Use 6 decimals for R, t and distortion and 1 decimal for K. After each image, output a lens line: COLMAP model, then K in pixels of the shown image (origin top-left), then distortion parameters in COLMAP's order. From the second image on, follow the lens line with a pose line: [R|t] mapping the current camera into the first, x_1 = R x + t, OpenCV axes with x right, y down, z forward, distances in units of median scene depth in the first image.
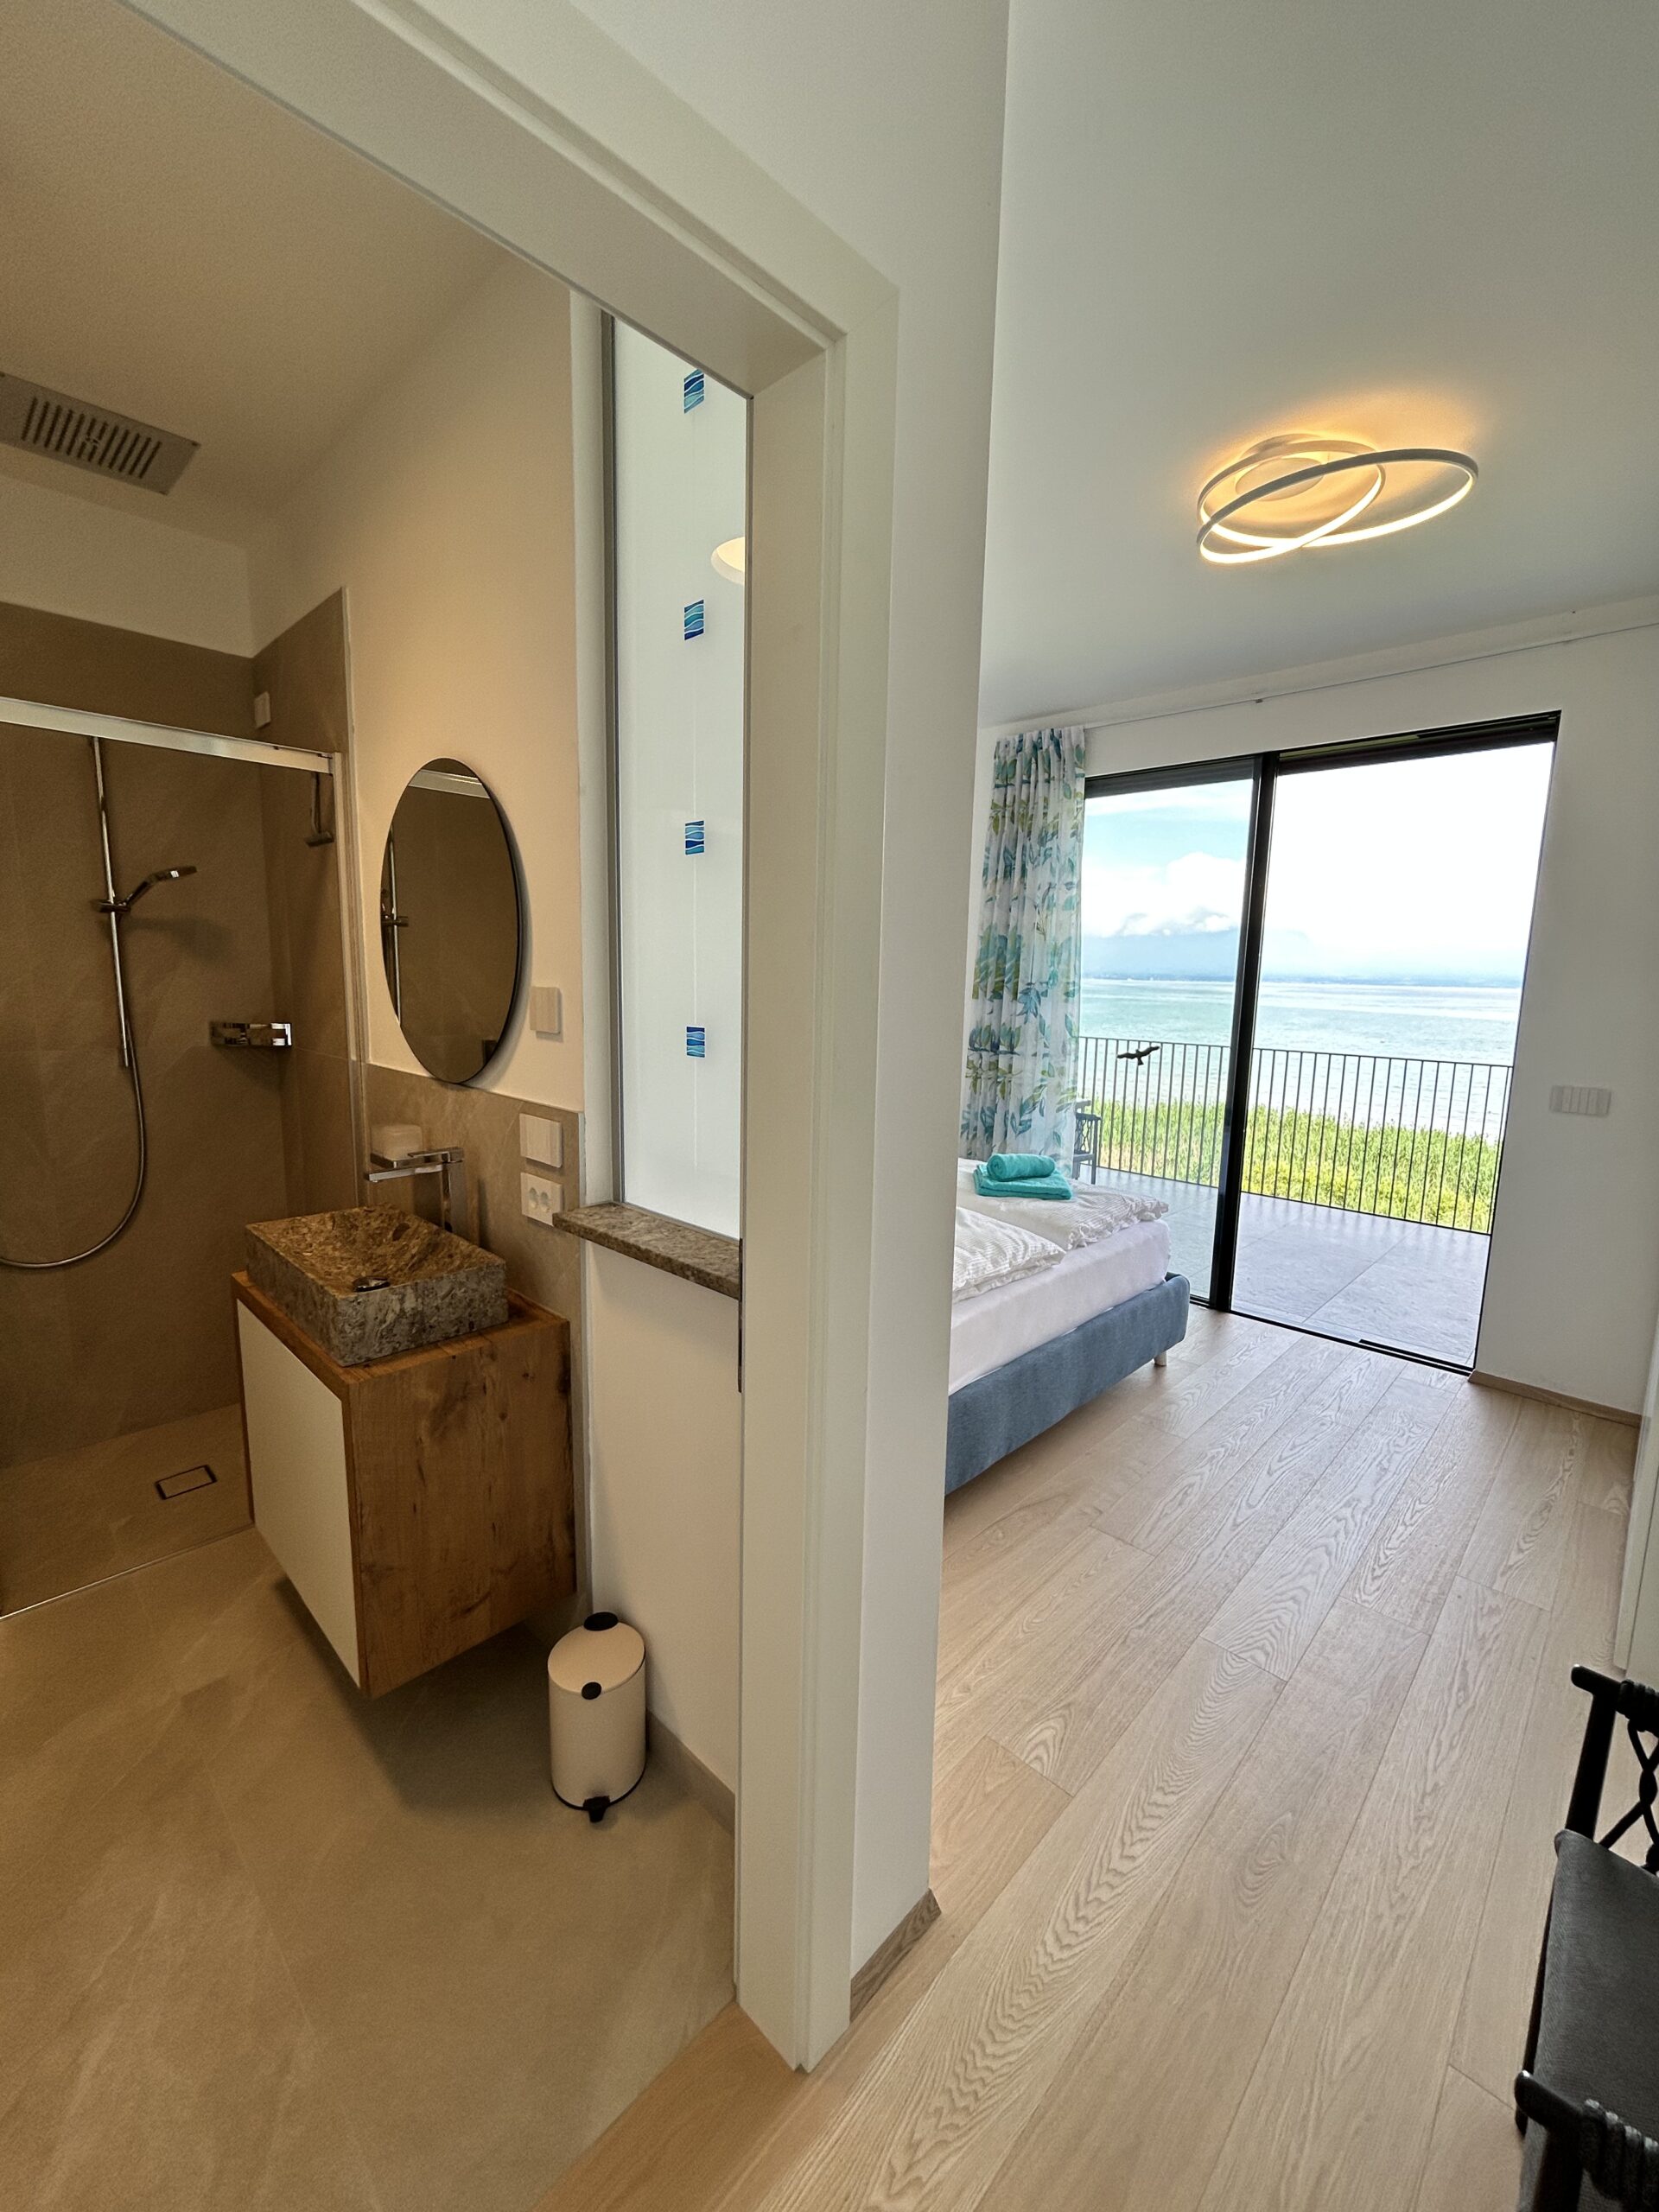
lens RADIAL K [[897.4, 0, 834.0], [0, 897.4, 1105.5], [0, 0, 1]] dist [0.006342, -0.001150]
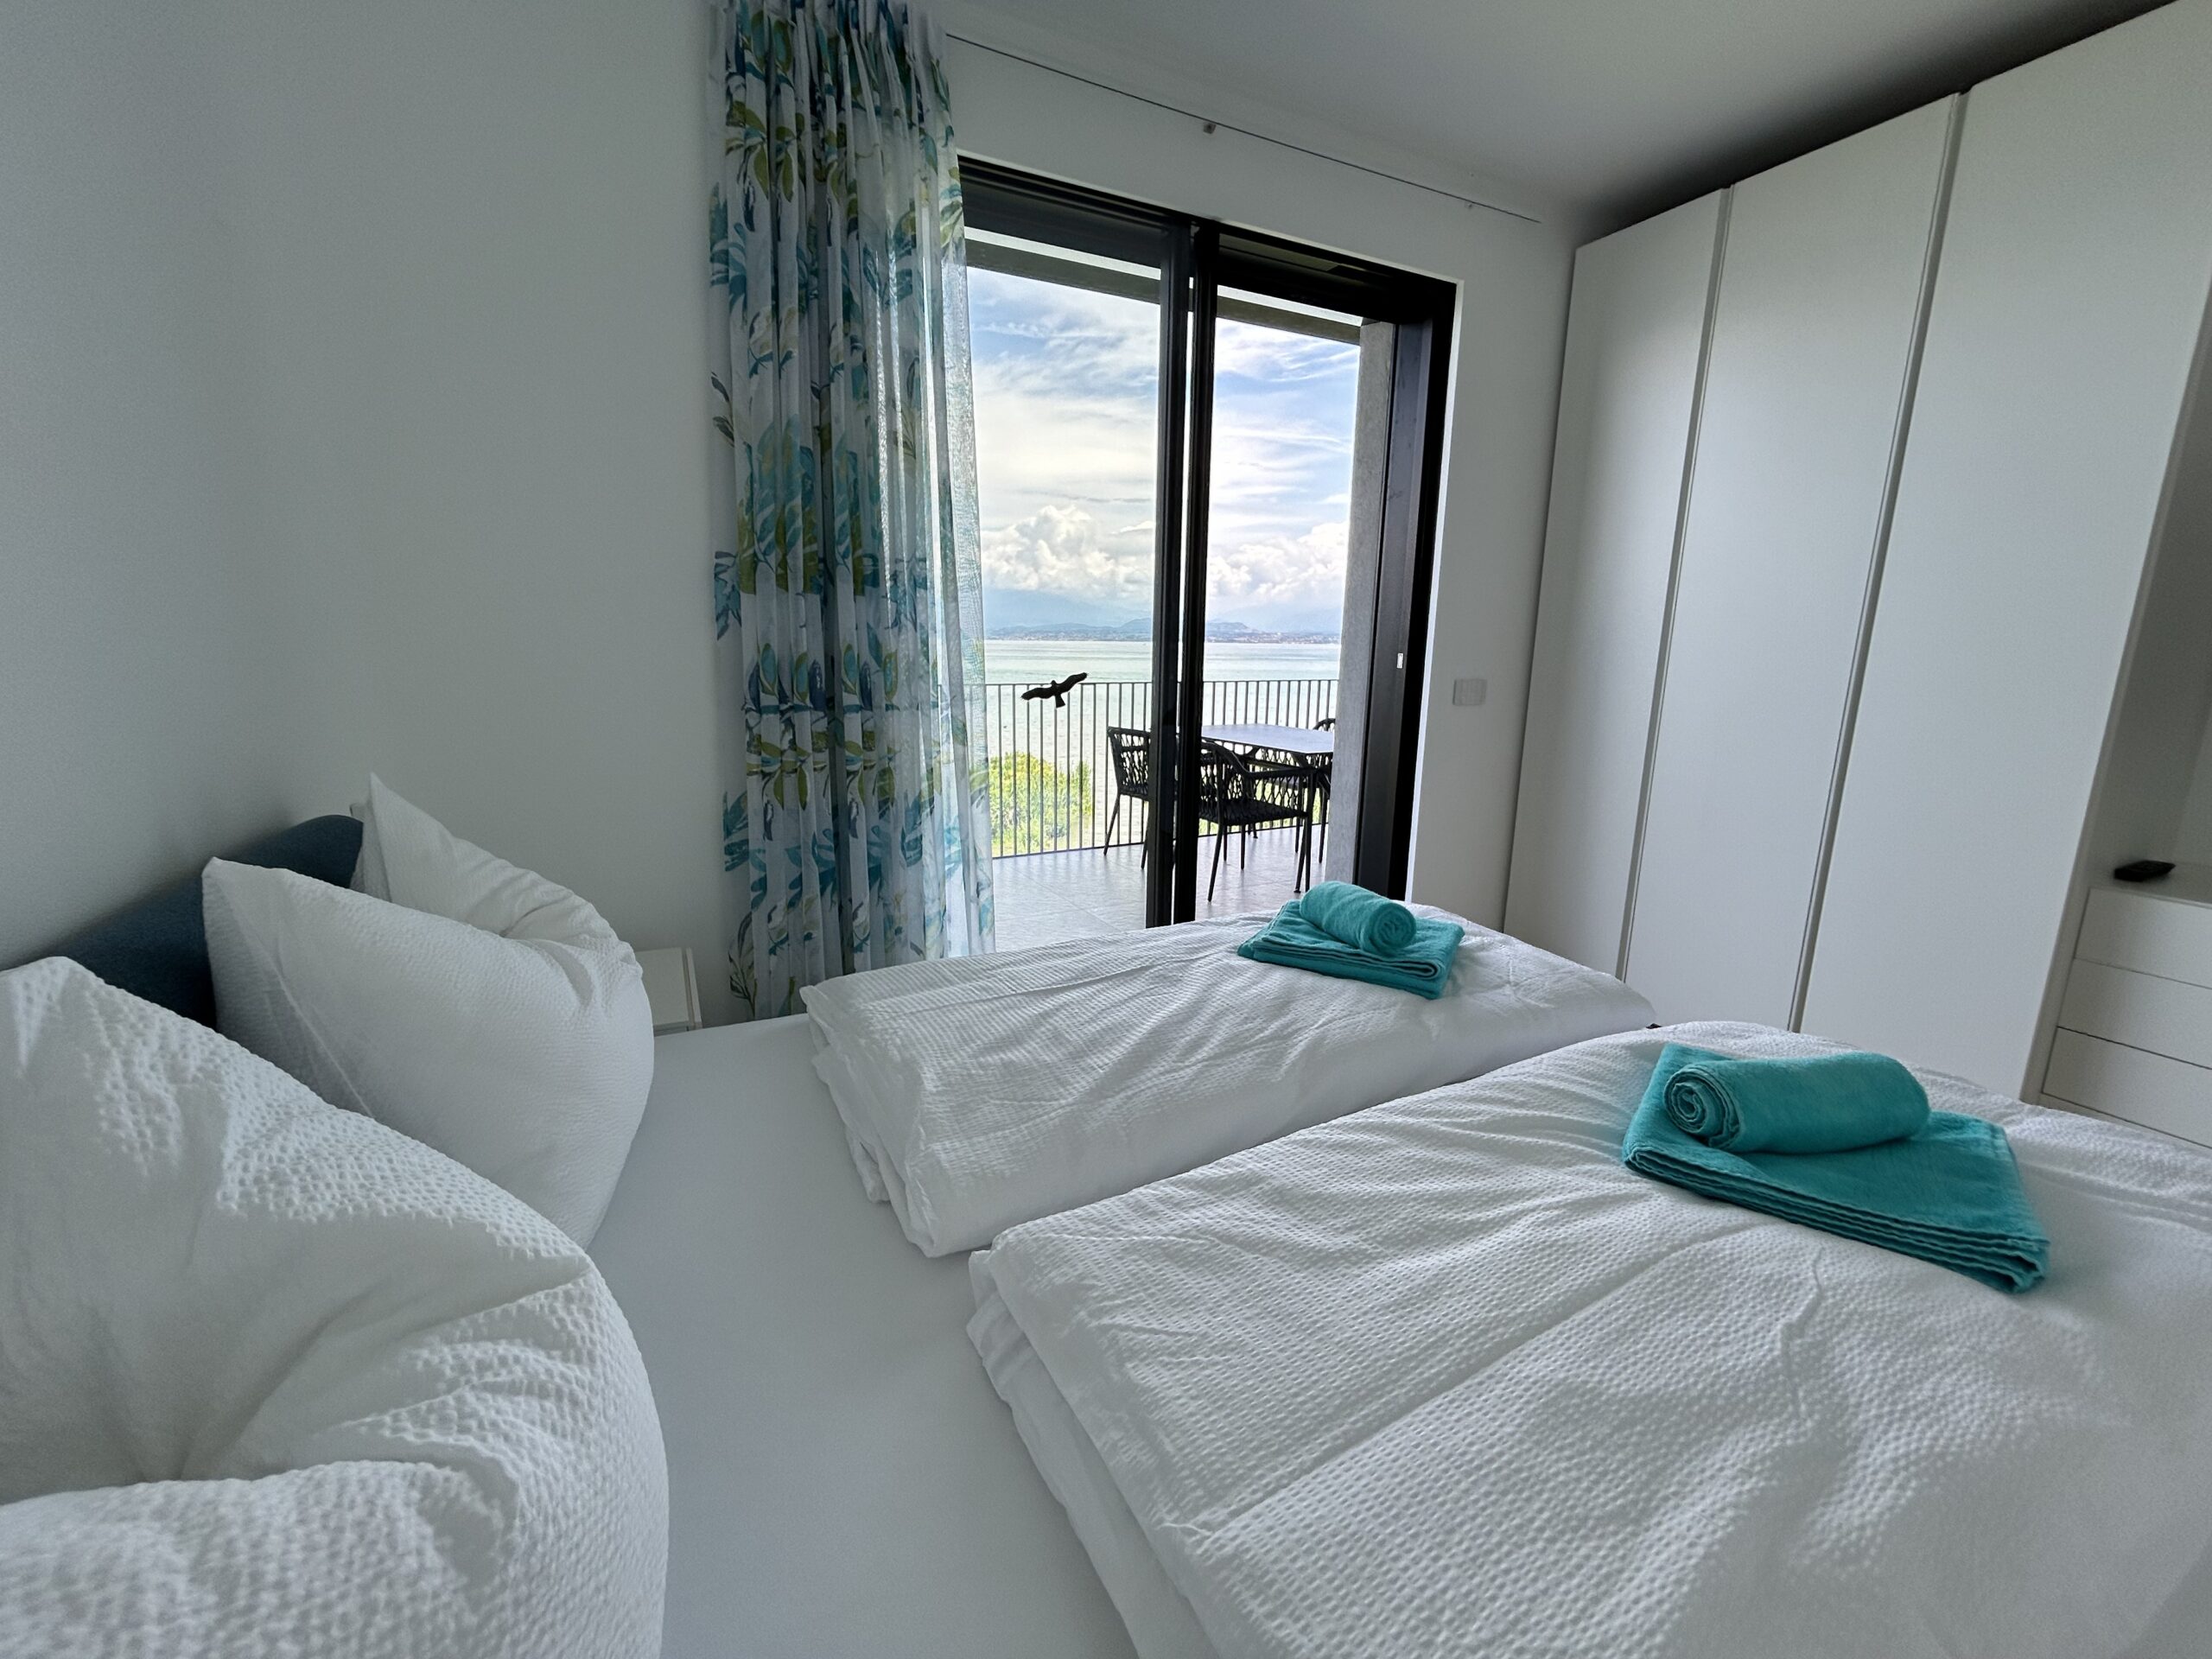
lens RADIAL K [[897.4, 0, 1122.1], [0, 897.4, 805.9], [0, 0, 1]] dist [0.006342, -0.001150]
pose [[0.348776, -0.196514, 0.916372, -0.217965], [0.113373, 0.979436, 0.166888, -0.075466], [-0.930324, 0.045685, 0.363883, 0.737892]]
